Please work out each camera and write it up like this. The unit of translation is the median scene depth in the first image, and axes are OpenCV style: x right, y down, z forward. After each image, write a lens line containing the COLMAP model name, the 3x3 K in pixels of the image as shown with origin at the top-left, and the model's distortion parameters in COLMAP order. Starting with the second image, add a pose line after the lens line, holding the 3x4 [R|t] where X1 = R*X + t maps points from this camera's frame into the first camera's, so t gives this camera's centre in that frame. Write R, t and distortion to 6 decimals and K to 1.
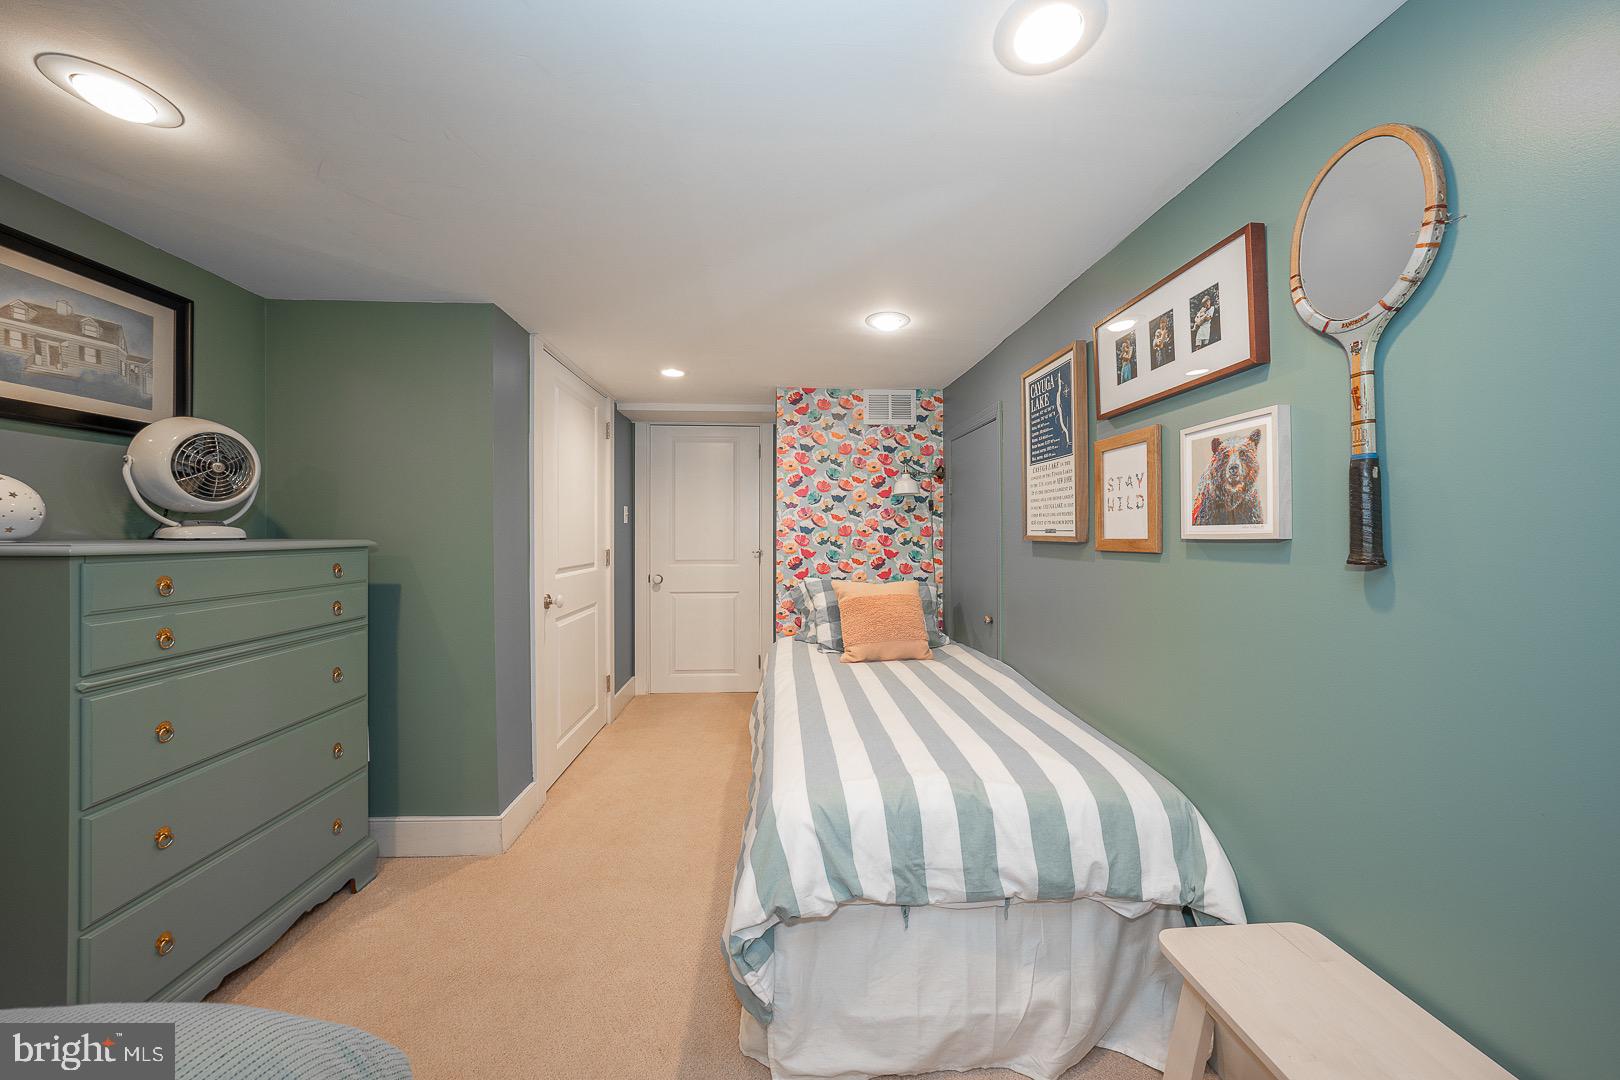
lens RADIAL K [[554.5, 0, 810.4], [0, 554.5, 527.5], [0, 0, 1]] dist [-0.015329, 0.000509]
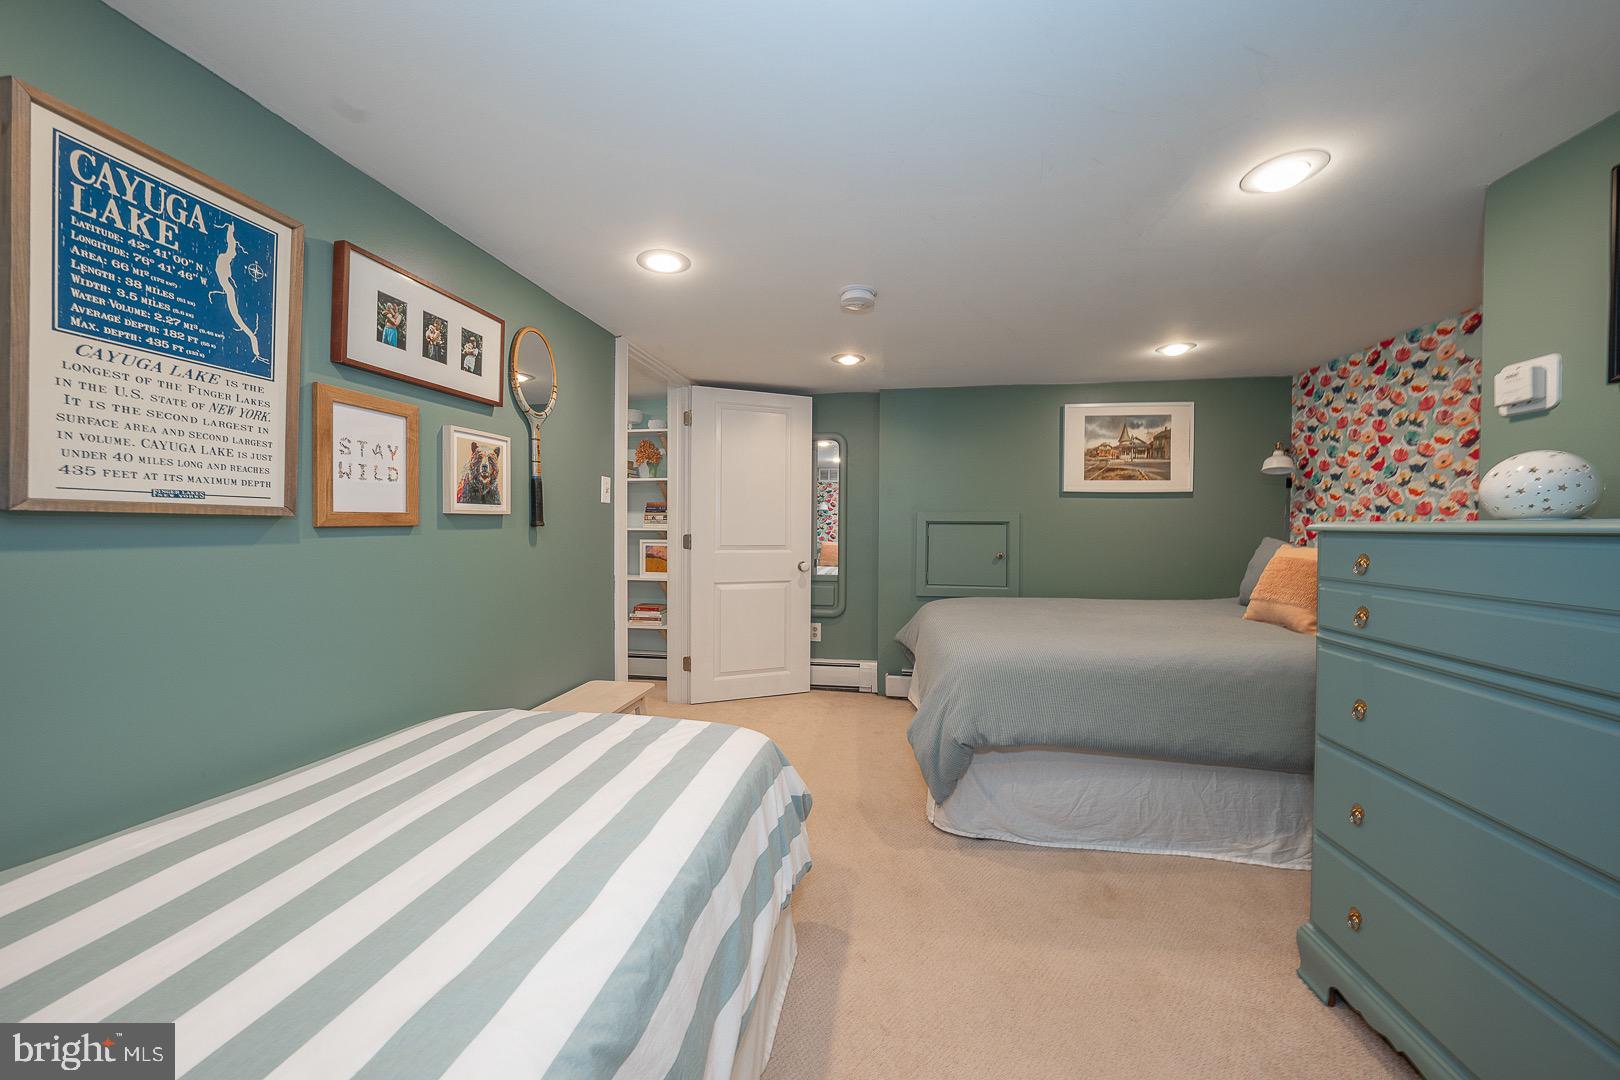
lens RADIAL K [[554.5, 0, 809.5], [0, 554.5, 534.4], [0, 0, 1]] dist [-0.015329, 0.000509]
pose [[-0.974033, -0.012134, 0.226079, -0.385360], [-0.010803, 0.999916, 0.007124, 0.049817], [-0.226147, 0.004496, -0.974083, 1.986216]]
